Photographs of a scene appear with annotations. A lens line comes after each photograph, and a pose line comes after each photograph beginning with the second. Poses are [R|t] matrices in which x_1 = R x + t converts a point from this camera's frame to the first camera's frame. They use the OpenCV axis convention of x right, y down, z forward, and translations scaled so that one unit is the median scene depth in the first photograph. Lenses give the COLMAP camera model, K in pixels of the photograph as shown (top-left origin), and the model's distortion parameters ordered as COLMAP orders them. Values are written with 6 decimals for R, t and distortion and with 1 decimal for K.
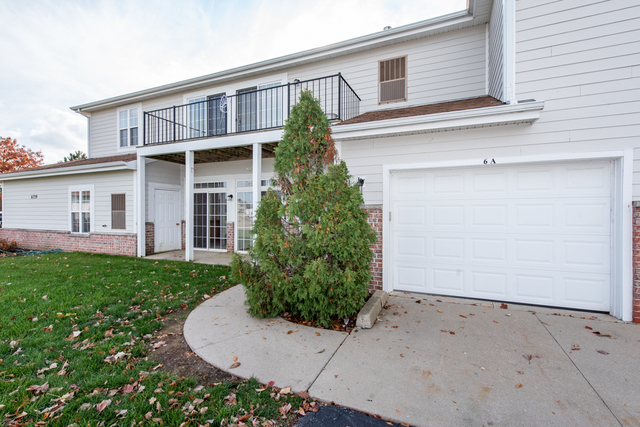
lens RADIAL K [[298.5, 0, 320.7], [0, 298.5, 214.1], [0, 0, 1]] dist [0.002779, 0.000208]
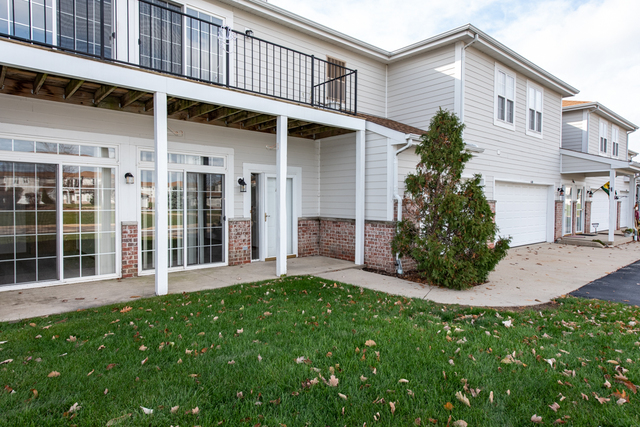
lens RADIAL K [[397.6, 0, 320.7], [0, 397.6, 213.4], [0, 0, 1]] dist [0.001203, -0.000108]
pose [[0.415239, -0.015101, 0.909587, -0.999318], [0.000925, 0.999869, 0.016178, -0.002186], [-0.909712, -0.005876, 0.415199, 0.436995]]
